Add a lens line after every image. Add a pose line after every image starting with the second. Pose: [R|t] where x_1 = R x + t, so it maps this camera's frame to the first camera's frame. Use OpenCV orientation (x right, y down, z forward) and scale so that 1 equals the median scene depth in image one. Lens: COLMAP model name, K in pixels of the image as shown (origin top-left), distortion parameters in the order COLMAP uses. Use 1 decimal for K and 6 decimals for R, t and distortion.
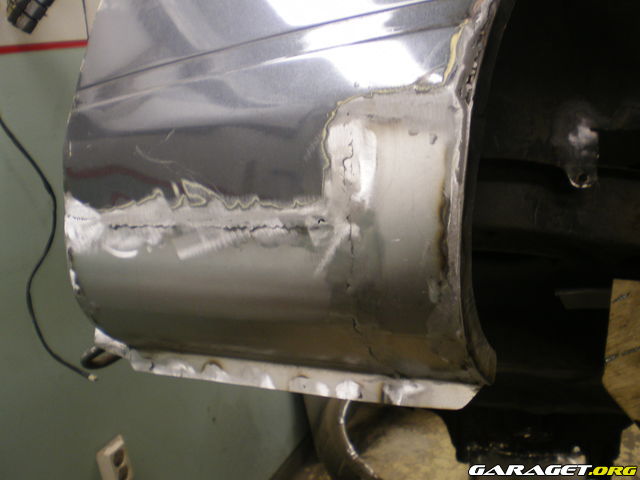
lens RADIAL K [[728.7, 0, 320.0], [0, 728.7, 240.0], [0, 0, 1]] dist [-0.035807, -0.299451]
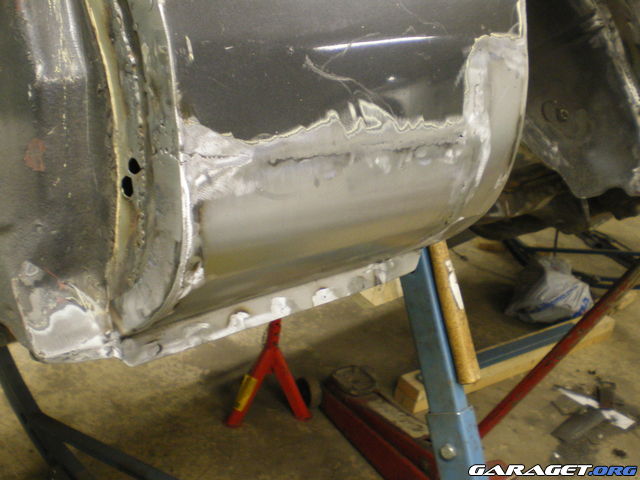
lens RADIAL K [[728.7, 0, 320.0], [0, 728.7, 240.0], [0, 0, 1]] dist [-0.035807, -0.299451]
pose [[0.236011, -0.205190, 0.949840, -1.083099], [0.033702, 0.978593, 0.203028, -0.097759], [-0.971166, -0.015905, 0.237874, 0.827398]]
